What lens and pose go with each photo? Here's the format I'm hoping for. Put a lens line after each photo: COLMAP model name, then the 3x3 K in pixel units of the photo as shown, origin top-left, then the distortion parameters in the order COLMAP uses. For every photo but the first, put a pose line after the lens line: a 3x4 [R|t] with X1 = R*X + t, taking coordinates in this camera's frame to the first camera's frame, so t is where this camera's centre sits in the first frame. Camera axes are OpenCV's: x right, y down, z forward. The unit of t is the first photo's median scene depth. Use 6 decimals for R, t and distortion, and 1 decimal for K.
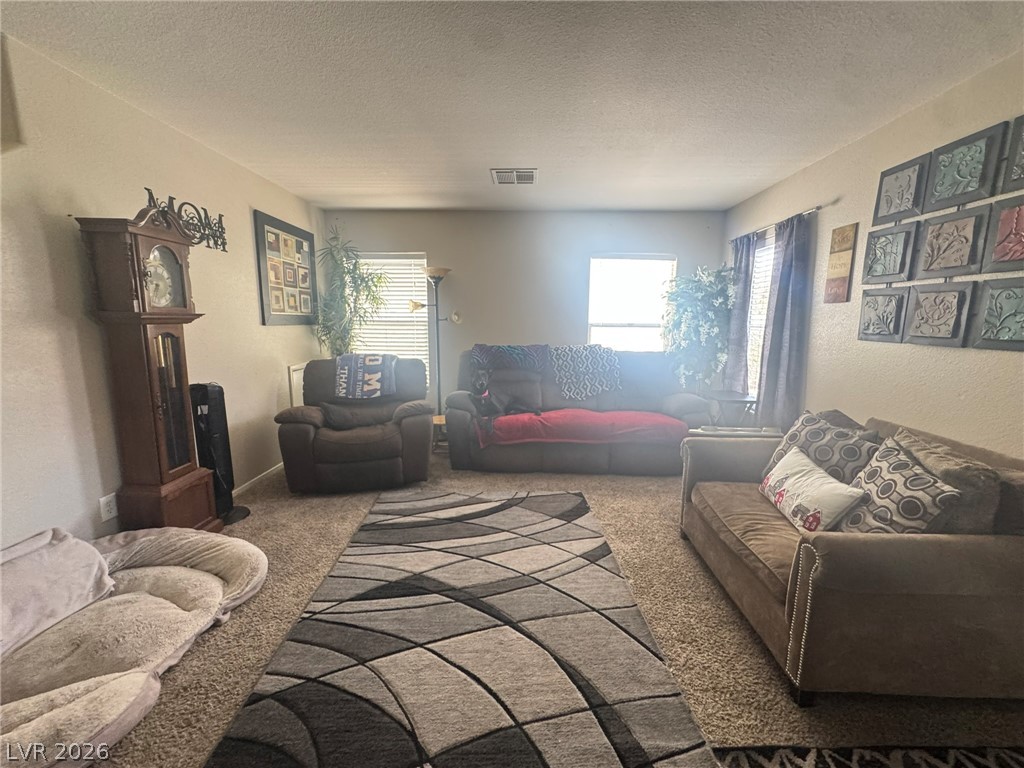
lens RADIAL K [[409.2, 0, 512.9], [0, 409.2, 381.1], [0, 0, 1]] dist [-0.000157, -0.000234]
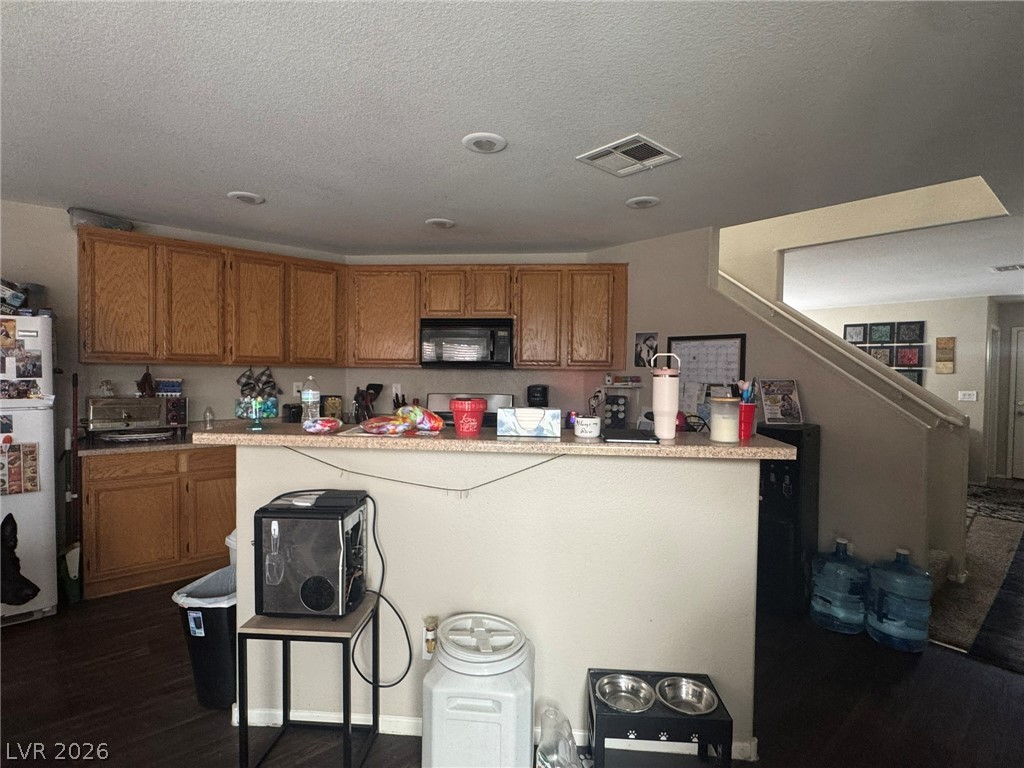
lens RADIAL K [[511.8, 0, 515.3], [0, 511.8, 383.9], [0, 0, 1]] dist [-0.004095, -0.000864]
pose [[0.740750, -0.009457, 0.671714, -2.622893], [0.091904, 0.991926, -0.087384, -0.042514], [-0.665464, 0.126463, 0.735639, 0.046993]]
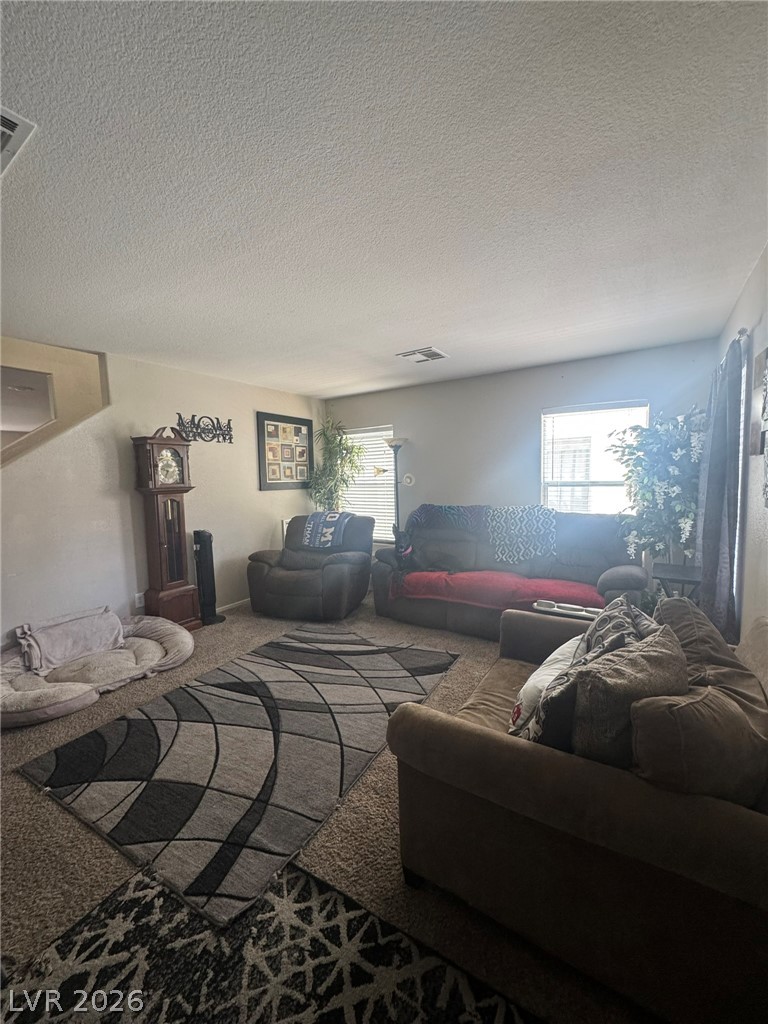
lens RADIAL K [[409.2, 0, 386.7], [0, 409.2, 508.8], [0, 0, 1]] dist [-0.000157, -0.000234]
pose [[0.851681, 0.013555, -0.523886, 0.648780], [-0.046725, 0.997648, -0.050148, -0.030893], [0.521974, 0.067188, 0.850311, 0.040408]]
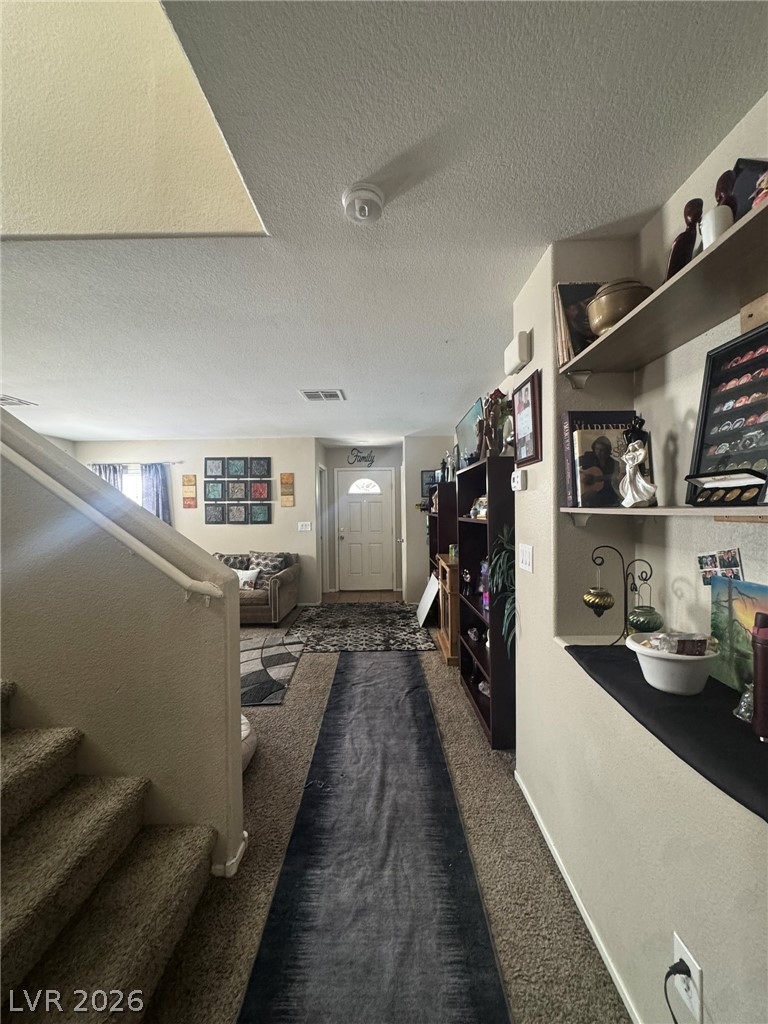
lens RADIAL K [[409.2, 0, 383.4], [0, 409.2, 510.2], [0, 0, 1]] dist [-0.000157, -0.000234]
pose [[-0.018366, -0.005898, 0.999814, -1.496346], [0.163164, 0.986560, 0.008817, -0.034761], [-0.986428, 0.163295, -0.017157, 0.018046]]
